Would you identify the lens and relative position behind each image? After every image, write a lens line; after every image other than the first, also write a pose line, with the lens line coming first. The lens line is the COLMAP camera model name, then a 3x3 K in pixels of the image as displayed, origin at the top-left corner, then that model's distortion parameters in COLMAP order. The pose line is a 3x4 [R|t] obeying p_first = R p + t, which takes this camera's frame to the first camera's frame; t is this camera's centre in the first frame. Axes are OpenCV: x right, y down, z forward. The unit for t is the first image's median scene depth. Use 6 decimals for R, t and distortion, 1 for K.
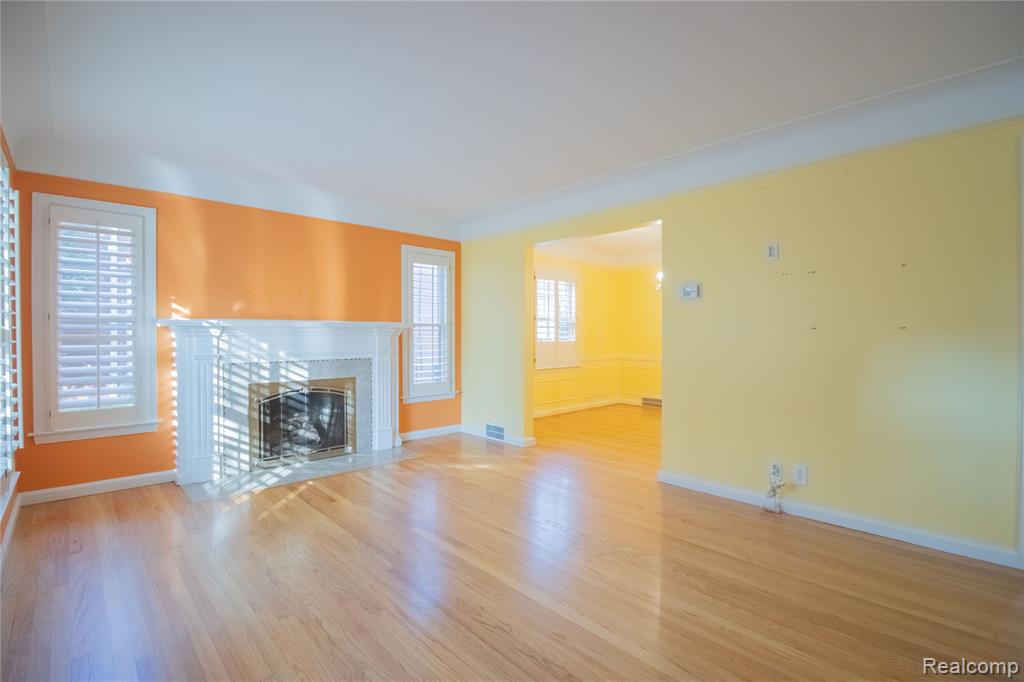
lens RADIAL K [[478.5, 0, 517.1], [0, 478.5, 337.5], [0, 0, 1]] dist [0.000882, -0.011700]
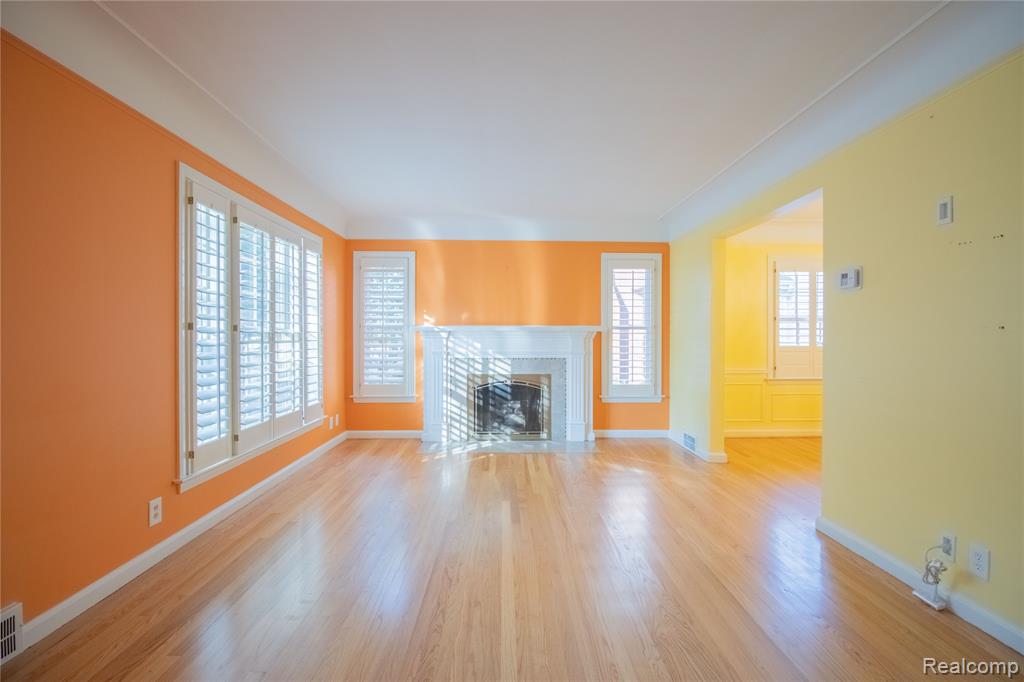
lens RADIAL K [[478.5, 0, 517.1], [0, 478.5, 337.5], [0, 0, 1]] dist [0.000882, -0.011700]
pose [[0.743871, 0.002274, -0.668320, 0.419644], [-0.007395, 0.999961, -0.004829, 0.001088], [0.668283, 0.008534, 0.743858, 0.099831]]
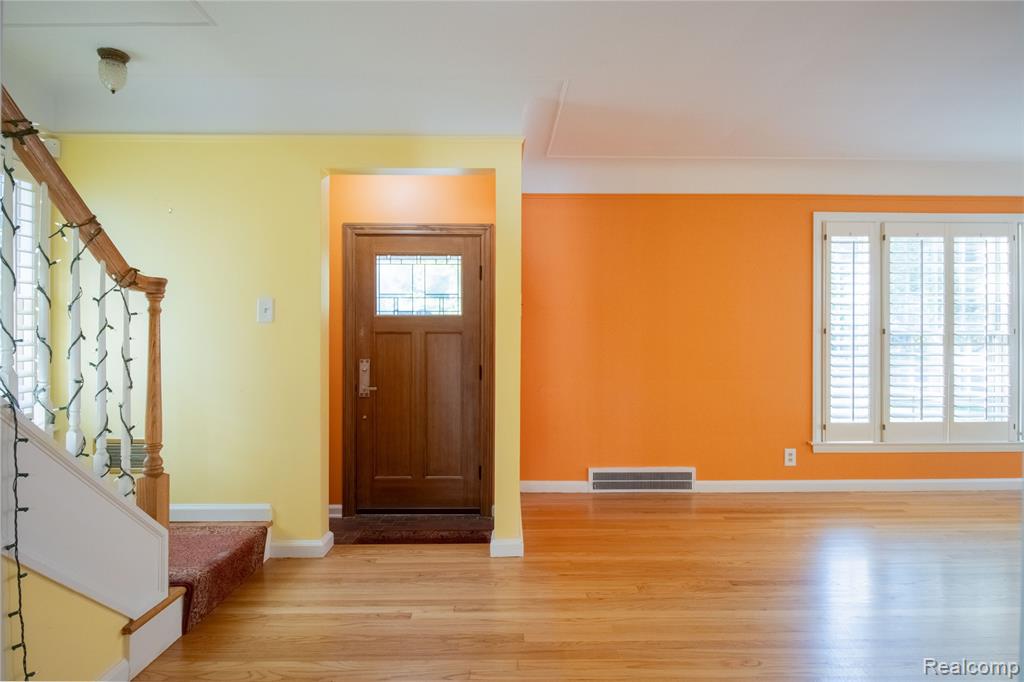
lens RADIAL K [[533.3, 0, 512.0], [0, 533.3, 341.0], [0, 0, 1]] dist [-0.031088, 0.000007]
pose [[-0.690836, 0.009513, -0.722949, 0.751175], [-0.006212, 0.999798, 0.019092, -0.011453], [0.722985, 0.017681, -0.690638, 0.548116]]
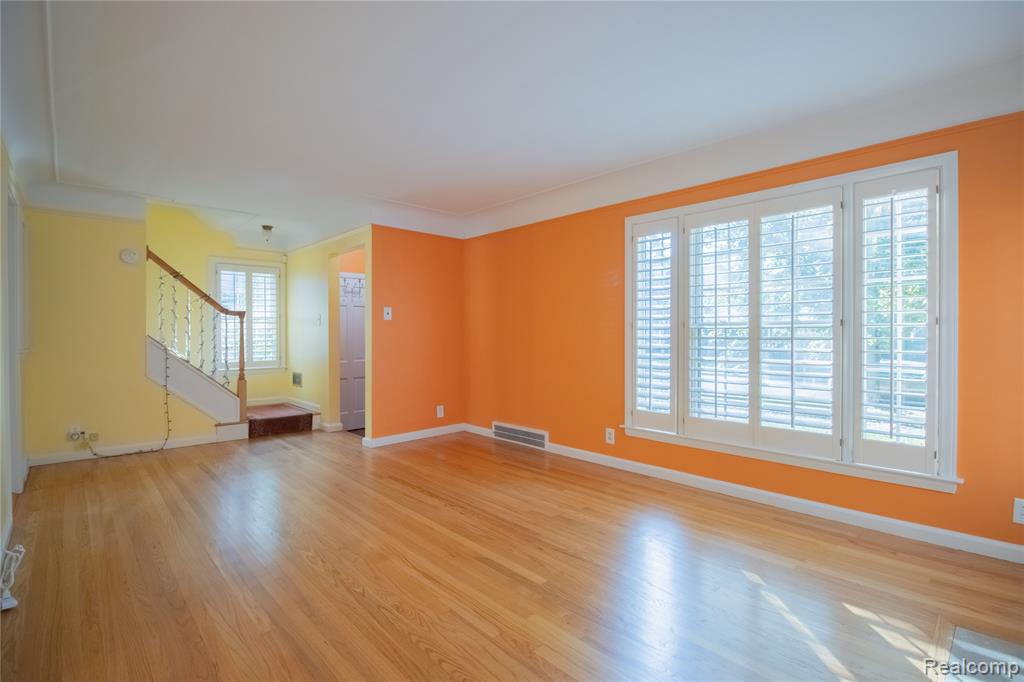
lens RADIAL K [[478.5, 0, 517.1], [0, 478.5, 337.5], [0, 0, 1]] dist [0.000882, -0.011700]
pose [[-0.999989, 0.003610, -0.002851, -0.123722], [0.003551, 0.999787, 0.020332, -0.010580], [0.002923, 0.020322, -0.999789, 1.268387]]
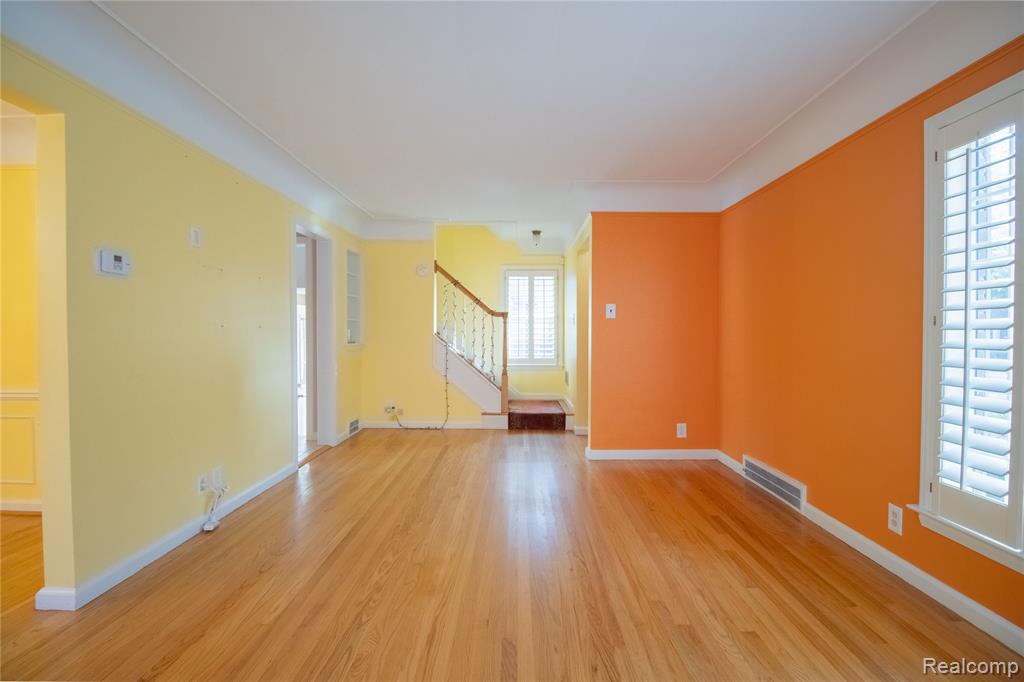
lens RADIAL K [[478.5, 0, 517.1], [0, 478.5, 337.5], [0, 0, 1]] dist [0.000882, -0.011700]
pose [[-0.722551, -0.008218, 0.691269, -0.390909], [0.004780, 0.999846, 0.016883, -0.007408], [-0.691301, 0.015503, -0.722401, 0.969790]]
